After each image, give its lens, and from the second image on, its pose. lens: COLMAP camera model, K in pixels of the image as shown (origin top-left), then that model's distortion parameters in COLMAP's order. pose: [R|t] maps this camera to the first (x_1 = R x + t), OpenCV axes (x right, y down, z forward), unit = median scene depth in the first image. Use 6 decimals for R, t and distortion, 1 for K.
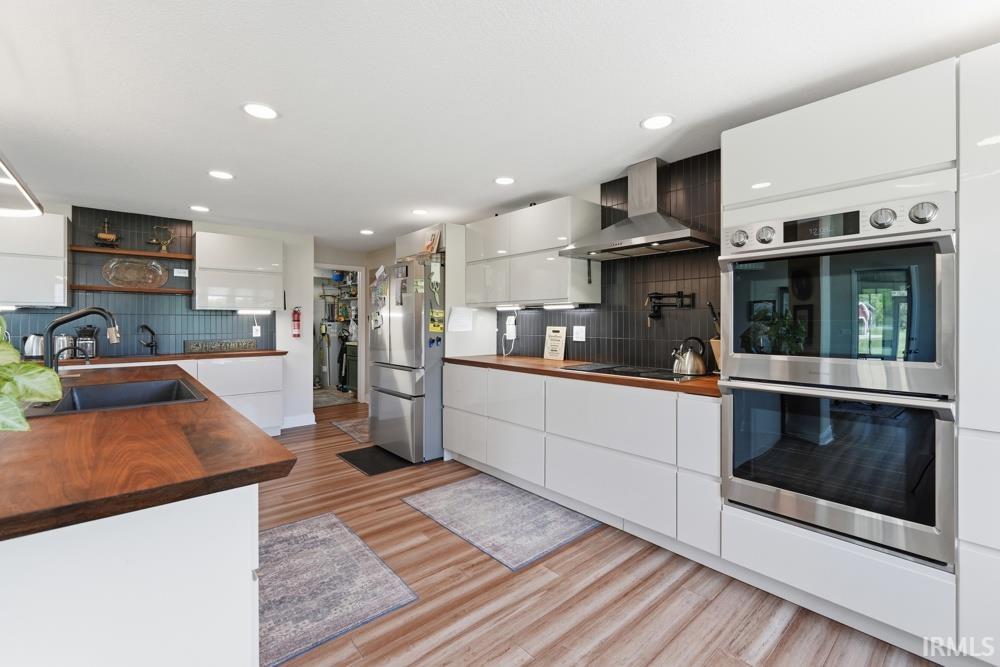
lens RADIAL K [[421.3, 0, 502.0], [0, 421.3, 325.2], [0, 0, 1]] dist [-0.001704, -0.000170]
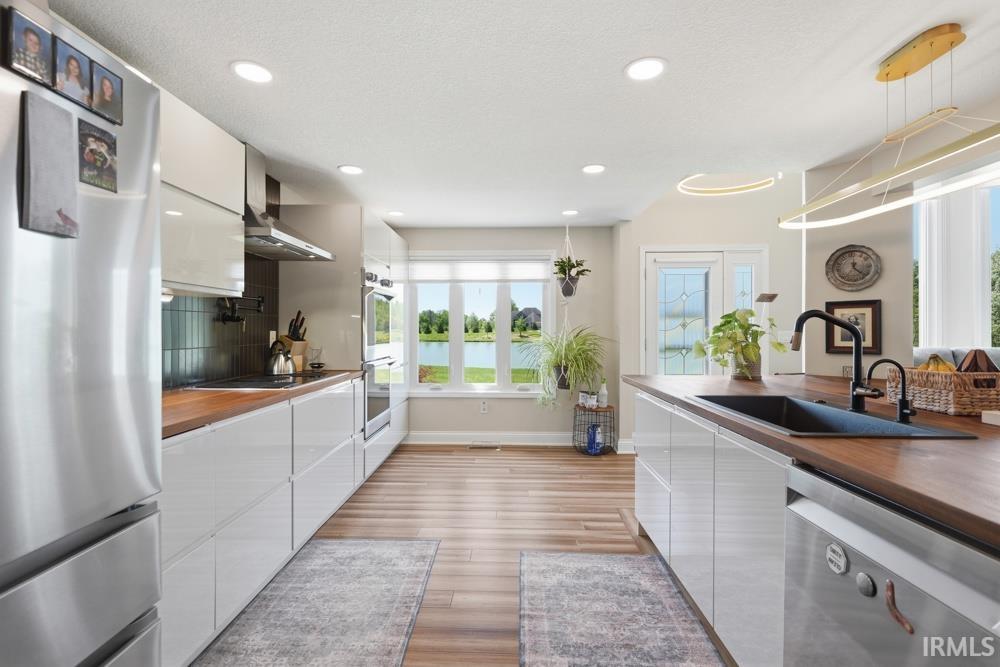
lens RADIAL K [[429.5, 0, 500.4], [0, 429.5, 325.1], [0, 0, 1]] dist [0.000653, 0.000536]
pose [[-0.716564, 0.002826, 0.697515, -0.592296], [-0.000063, 0.999992, -0.004116, -0.005514], [-0.697521, -0.002993, -0.716558, 1.114381]]
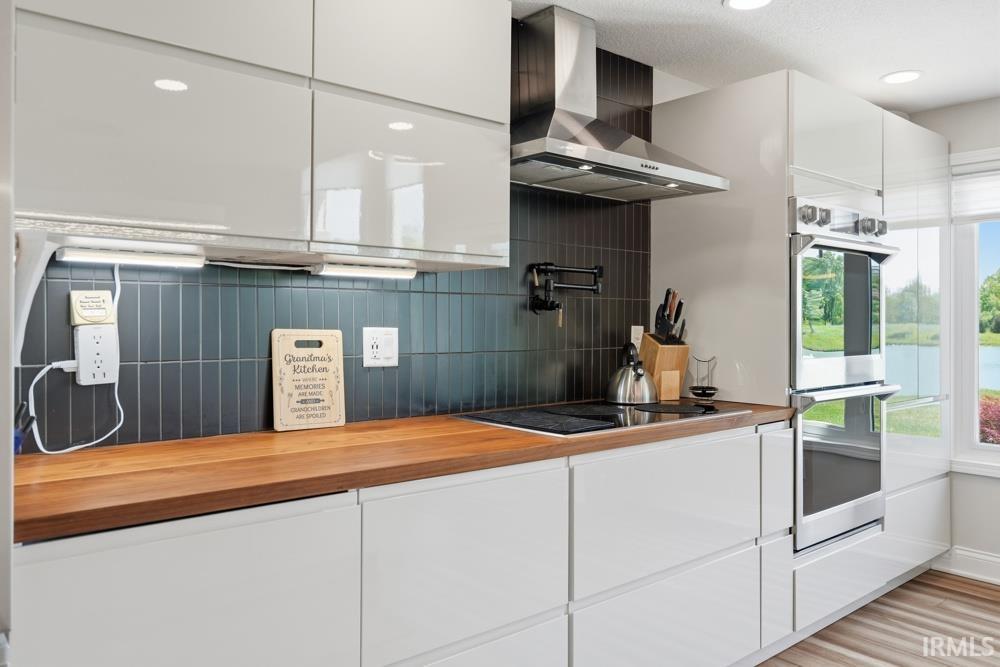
lens RADIAL K [[722.3, 0, 499.3], [0, 722.3, 317.4], [0, 0, 1]] dist [0.002584, 0.001190]
pose [[0.033377, 0.004197, 0.999434, -0.498346], [0.001084, 0.999990, -0.004235, -0.003854], [-0.999442, 0.001225, 0.033372, 0.932108]]
